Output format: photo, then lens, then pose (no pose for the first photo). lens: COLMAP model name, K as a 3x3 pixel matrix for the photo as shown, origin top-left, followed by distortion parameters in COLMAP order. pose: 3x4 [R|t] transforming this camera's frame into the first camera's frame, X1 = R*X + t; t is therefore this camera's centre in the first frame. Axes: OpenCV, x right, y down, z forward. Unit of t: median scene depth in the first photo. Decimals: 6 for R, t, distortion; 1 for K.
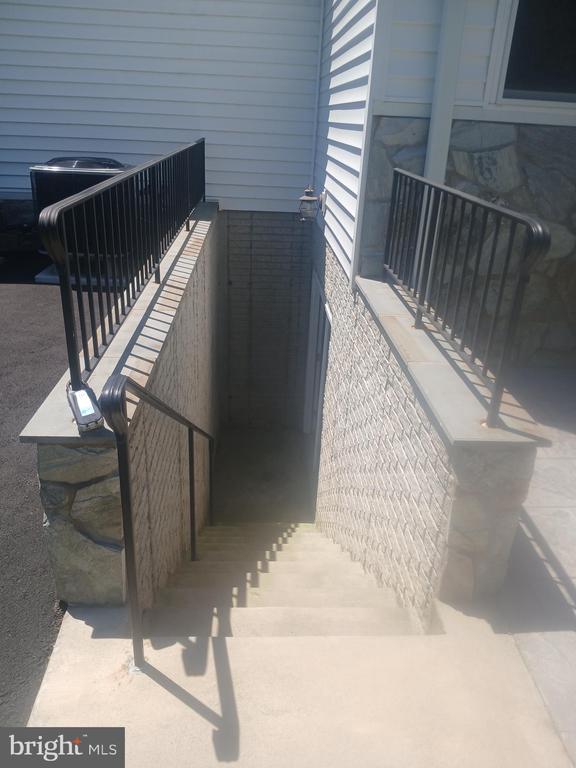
lens RADIAL K [[599.9, 0, 285.3], [0, 599.9, 386.7], [0, 0, 1]] dist [0.119330, -0.272012]
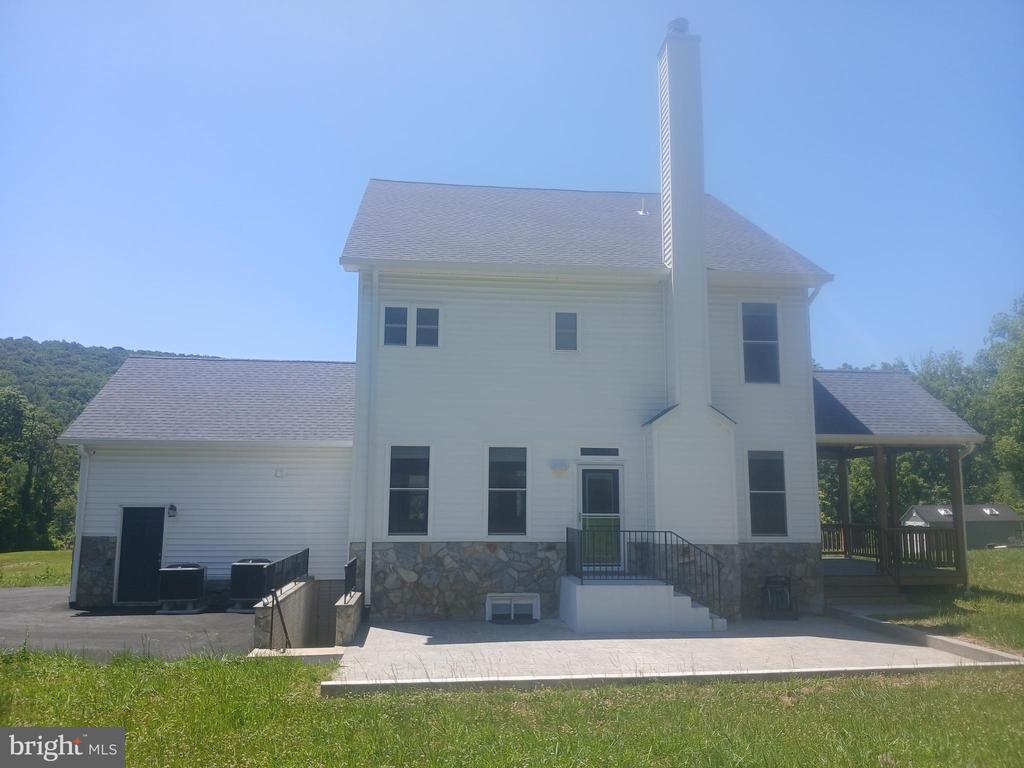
lens RADIAL K [[799.8, 0, 510.5], [0, 799.8, 387.2], [0, 0, 1]] dist [0.119330, -0.272012]
pose [[0.996977, -0.027224, 0.072768, 0.558434], [0.061719, 0.846416, -0.528934, 0.966062], [-0.047193, 0.531826, 0.845537, -2.541963]]
